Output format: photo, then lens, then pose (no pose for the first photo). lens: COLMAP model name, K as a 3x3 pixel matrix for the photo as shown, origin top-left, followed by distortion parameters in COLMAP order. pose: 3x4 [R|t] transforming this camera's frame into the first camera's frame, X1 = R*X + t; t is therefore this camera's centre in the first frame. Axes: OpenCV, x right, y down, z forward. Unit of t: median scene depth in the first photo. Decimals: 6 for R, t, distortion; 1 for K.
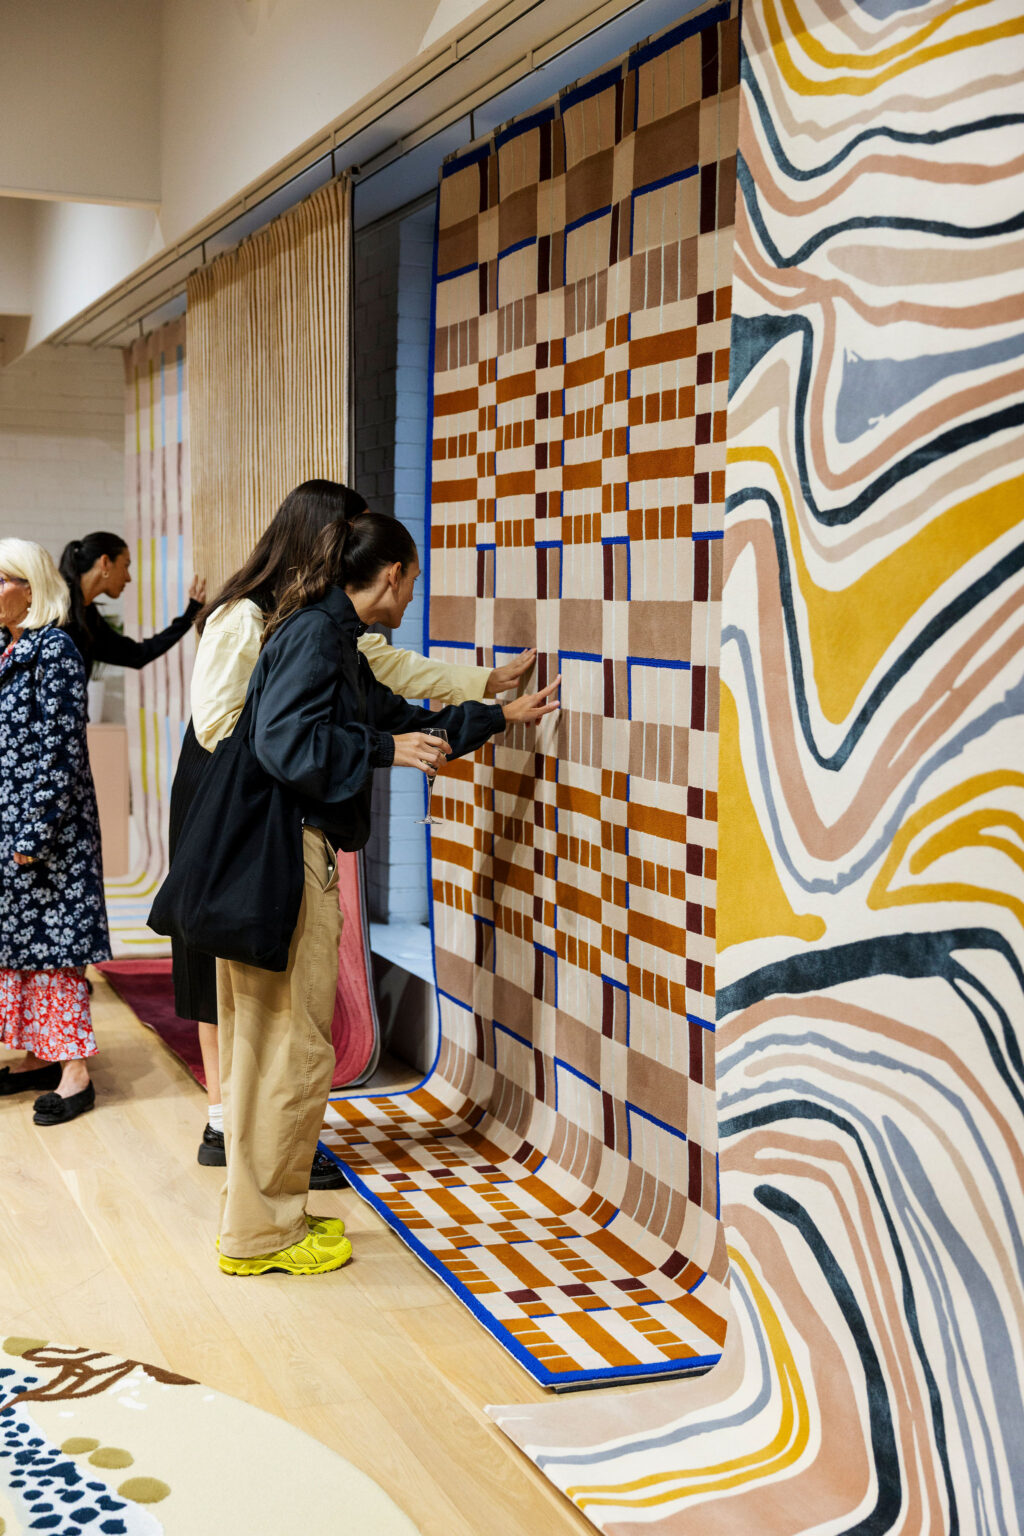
lens RADIAL K [[1879.3, 0, 451.6], [0, 1879.3, 756.7], [0, 0, 1]] dist [0.008788, 0.000000]
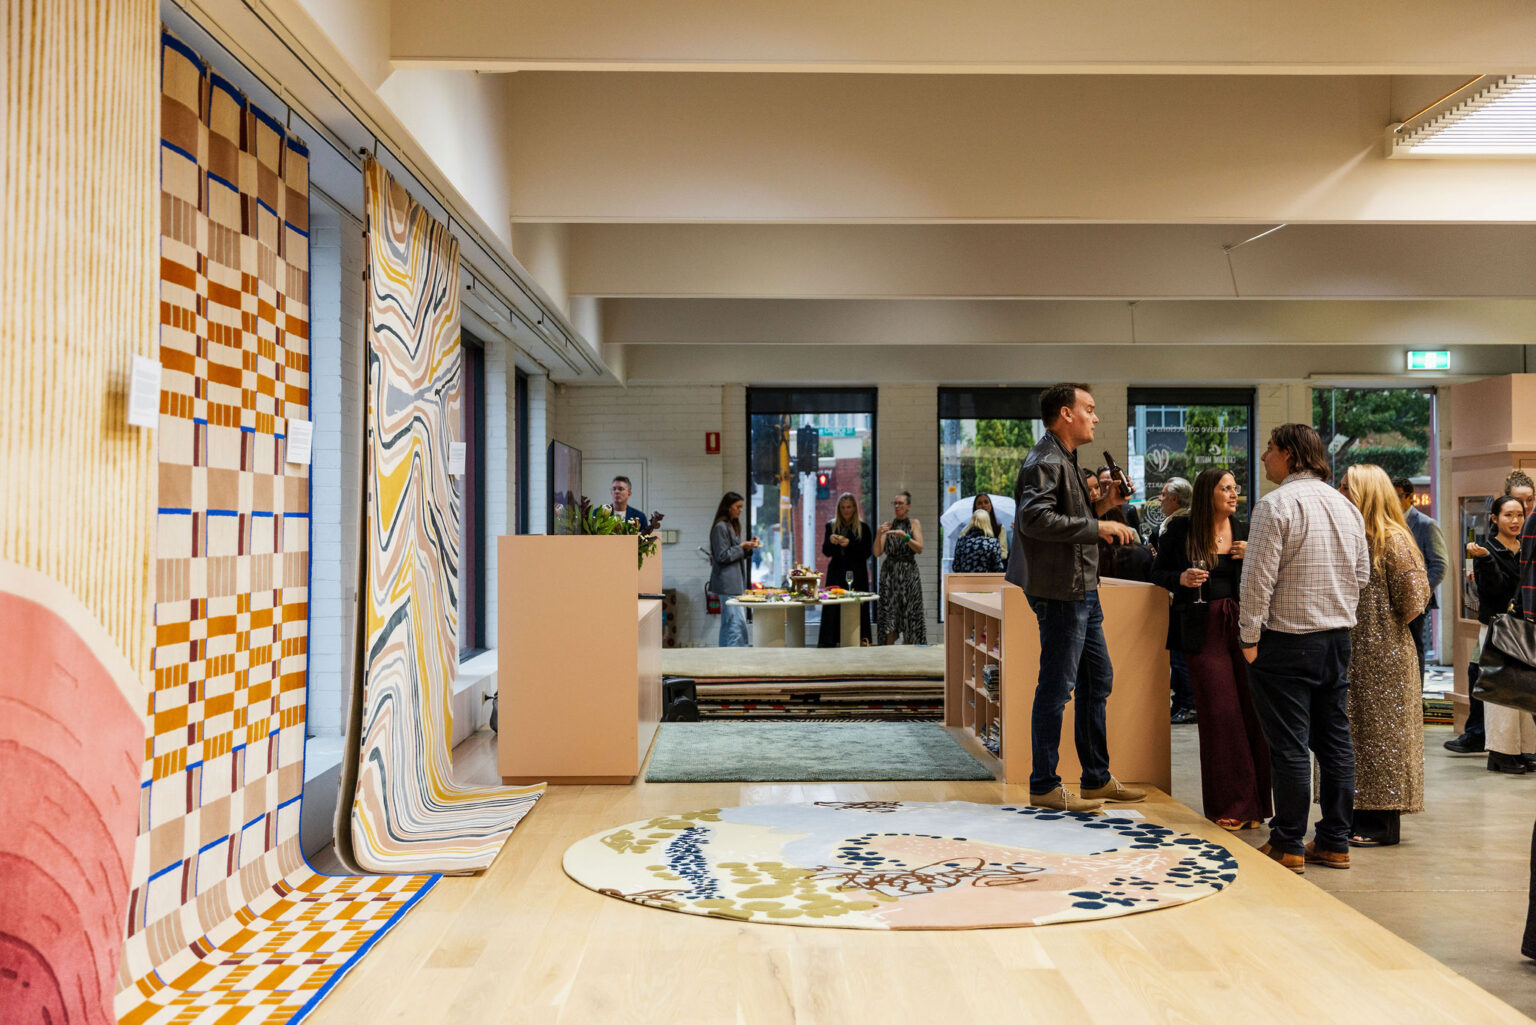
lens RADIAL K [[1760.4, 0, 726.7], [0, 1760.4, 508.9], [0, 0, 1]] dist [0.034619, 0.000000]
pose [[-0.926802, -0.012174, 0.375354, -0.909505], [0.016752, 0.997139, 0.073705, -0.178792], [-0.375177, 0.074598, -0.923946, 2.542873]]
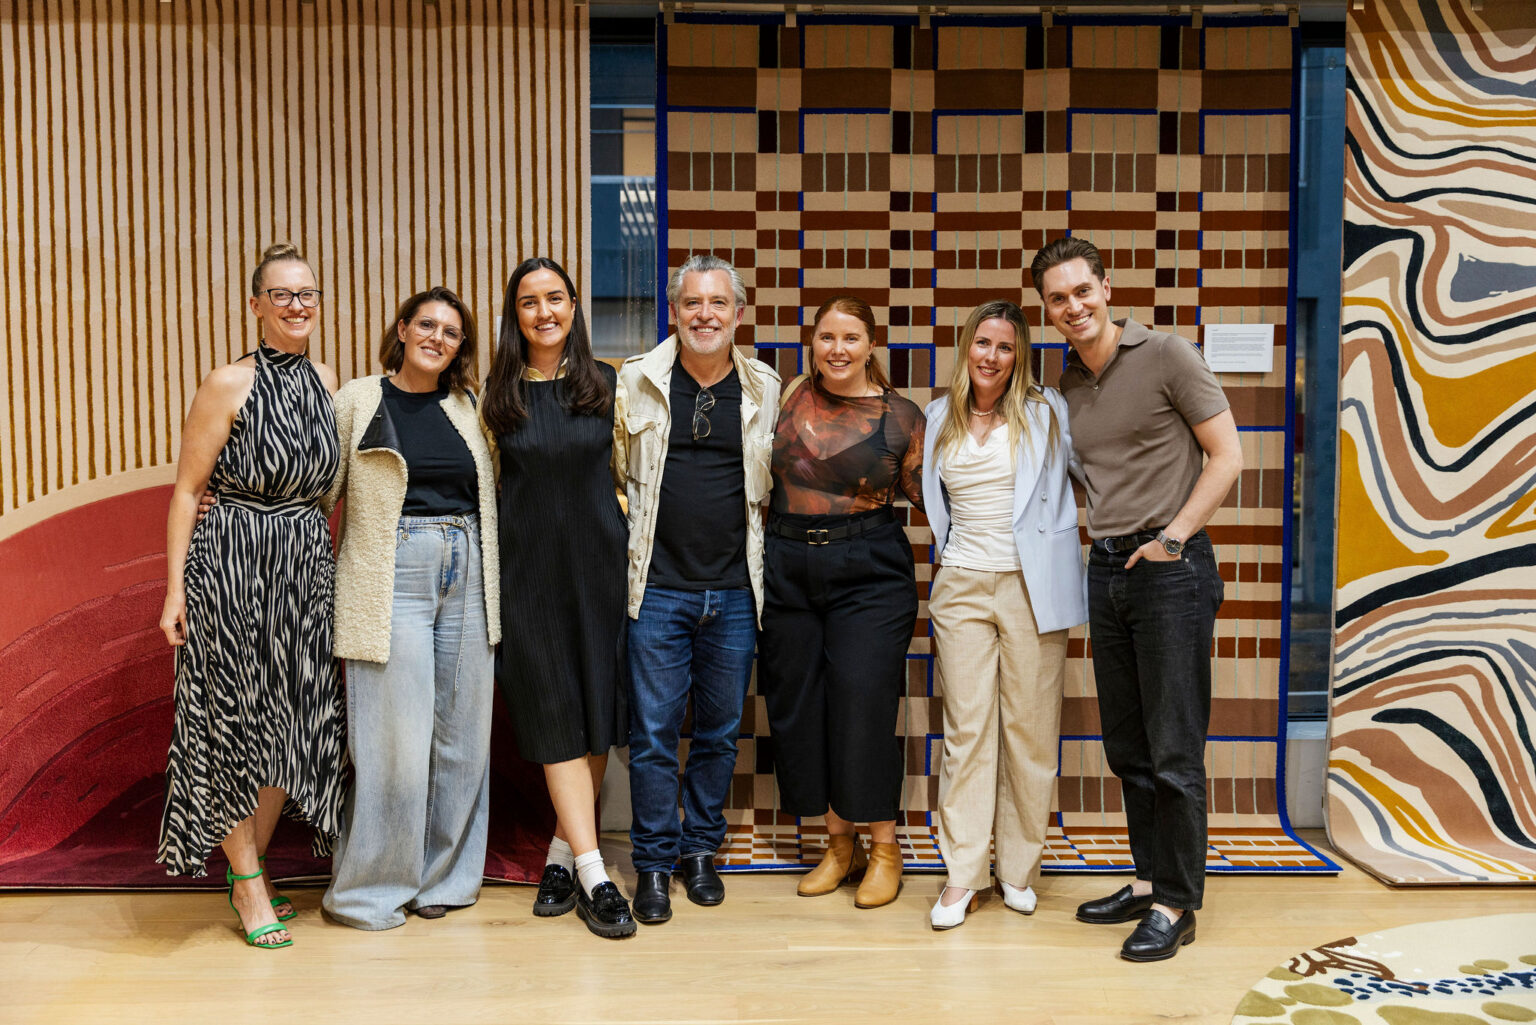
lens RADIAL K [[1516.9, 0, 768.6], [0, 1516.9, 504.4], [0, 0, 1]] dist [0.031632, 0.000000]
pose [[0.338852, -0.052107, 0.939396, -1.311760], [0.084678, 0.996102, 0.024708, -0.049952], [-0.937021, 0.071173, 0.341943, 0.984119]]
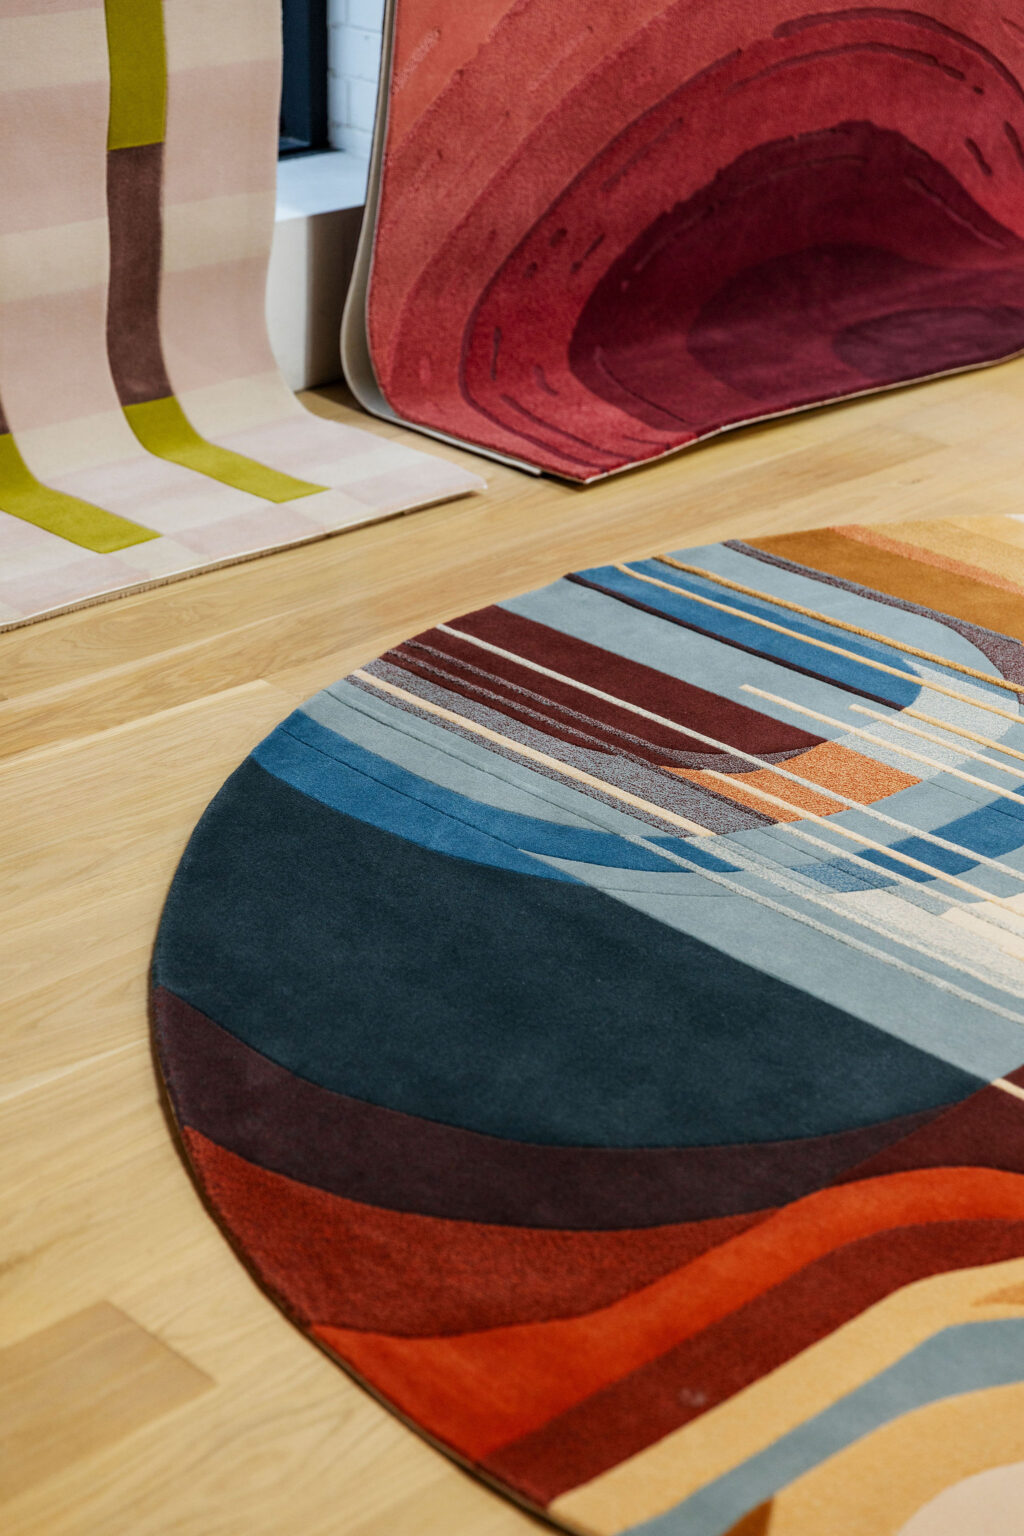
lens RADIAL K [[2645.6, 0, 512.4], [0, 2645.6, 761.3], [0, 0, 1]] dist [0.007858, 0.000000]
pose [[-0.376087, -0.420927, 0.825457, -1.414077], [0.050893, 0.880131, 0.471995, -0.207074], [-0.925186, 0.219521, -0.309584, 2.536402]]
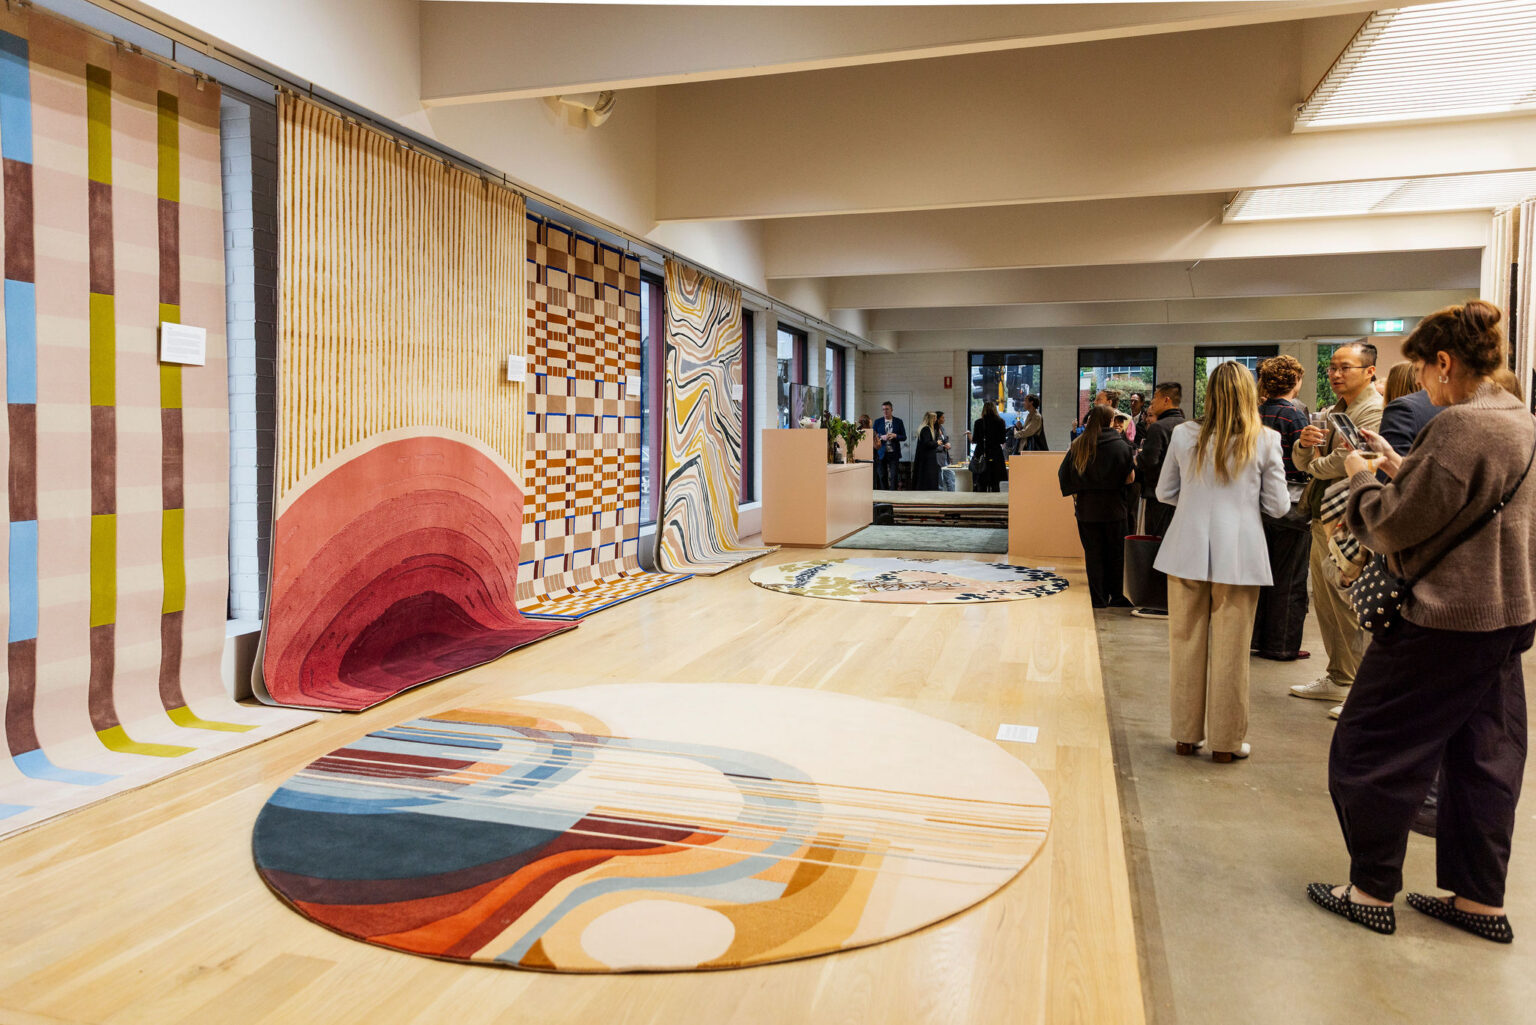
lens RADIAL K [[1015.7, 0, 731.1], [0, 1015.7, 474.1], [0, 0, 1]] dist [0.032129, -0.011397]
pose [[-0.766985, -0.045372, 0.640059, -1.555796], [0.038361, 0.992471, 0.116322, -0.185065], [-0.640517, 0.113770, -0.759470, 2.743835]]
